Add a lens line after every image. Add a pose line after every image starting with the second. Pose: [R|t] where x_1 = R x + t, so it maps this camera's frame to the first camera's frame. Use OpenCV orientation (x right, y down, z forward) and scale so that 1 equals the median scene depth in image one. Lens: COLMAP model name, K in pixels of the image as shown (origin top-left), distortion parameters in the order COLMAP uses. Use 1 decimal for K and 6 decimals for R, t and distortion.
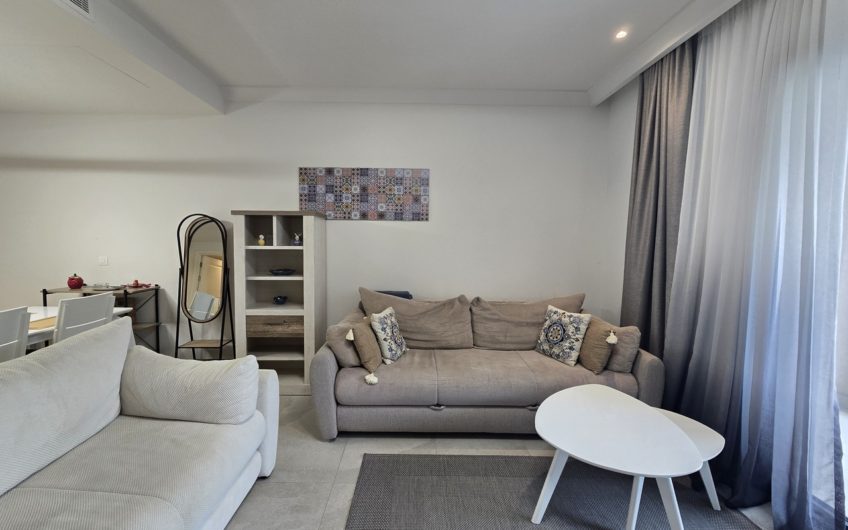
lens RADIAL K [[348.3, 0, 422.2], [0, 348.3, 264.7], [0, 0, 1]] dist [-0.008288, 0.001774]
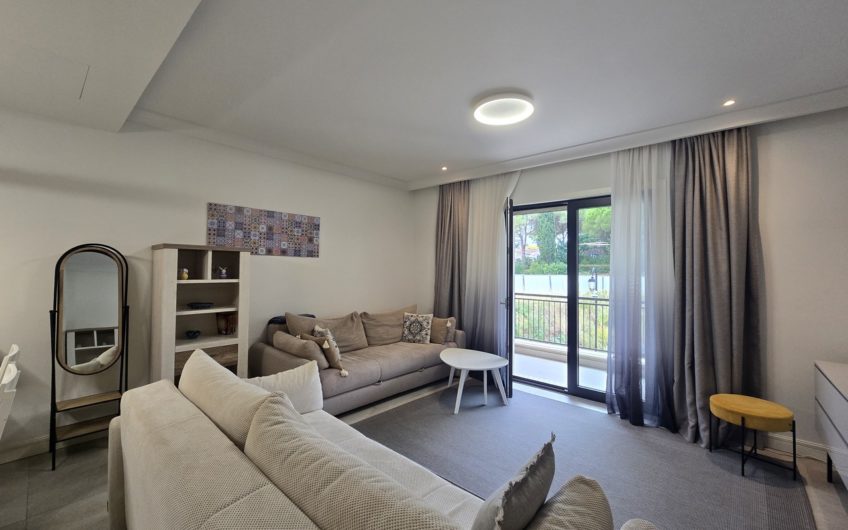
lens RADIAL K [[348.3, 0, 423.4], [0, 348.3, 265.9], [0, 0, 1]] dist [-0.008288, 0.001774]
pose [[0.674030, 0.006561, 0.738675, -0.732166], [0.042806, 0.997933, -0.047924, -0.017679], [-0.737463, 0.063922, 0.672356, -0.159151]]
